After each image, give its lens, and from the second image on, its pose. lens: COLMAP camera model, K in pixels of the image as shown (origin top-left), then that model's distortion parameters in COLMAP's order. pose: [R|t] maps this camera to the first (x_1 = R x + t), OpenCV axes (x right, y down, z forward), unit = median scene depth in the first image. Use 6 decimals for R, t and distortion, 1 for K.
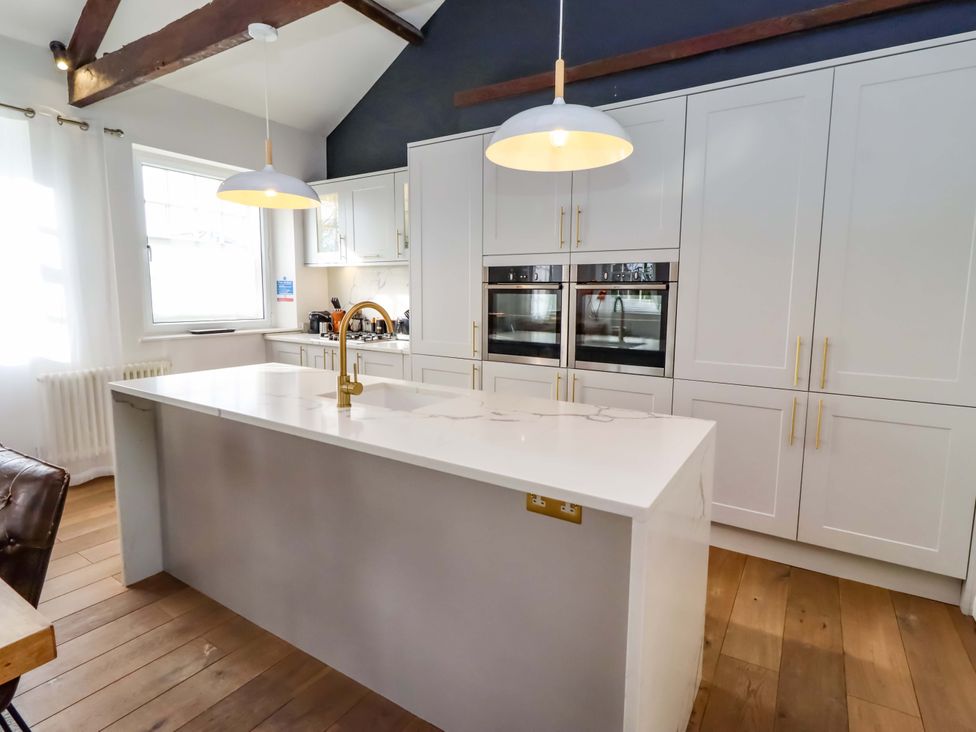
lens RADIAL K [[512.4, 0, 486.3], [0, 512.4, 363.6], [0, 0, 1]] dist [0.000920, 0.000867]
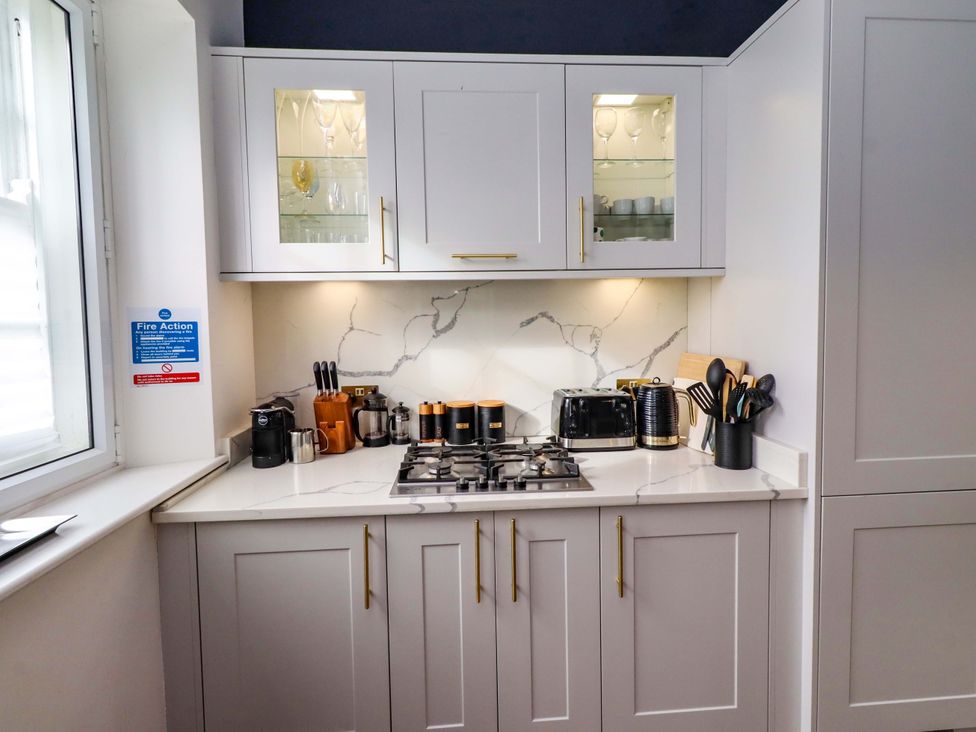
lens RADIAL K [[512.4, 0, 494.0], [0, 512.4, 357.5], [0, 0, 1]] dist [0.000920, 0.000867]
pose [[0.789437, -0.062099, 0.610682, -0.429358], [0.110663, 0.992967, -0.042083, -0.102001], [-0.603774, 0.100802, 0.790757, 0.619355]]
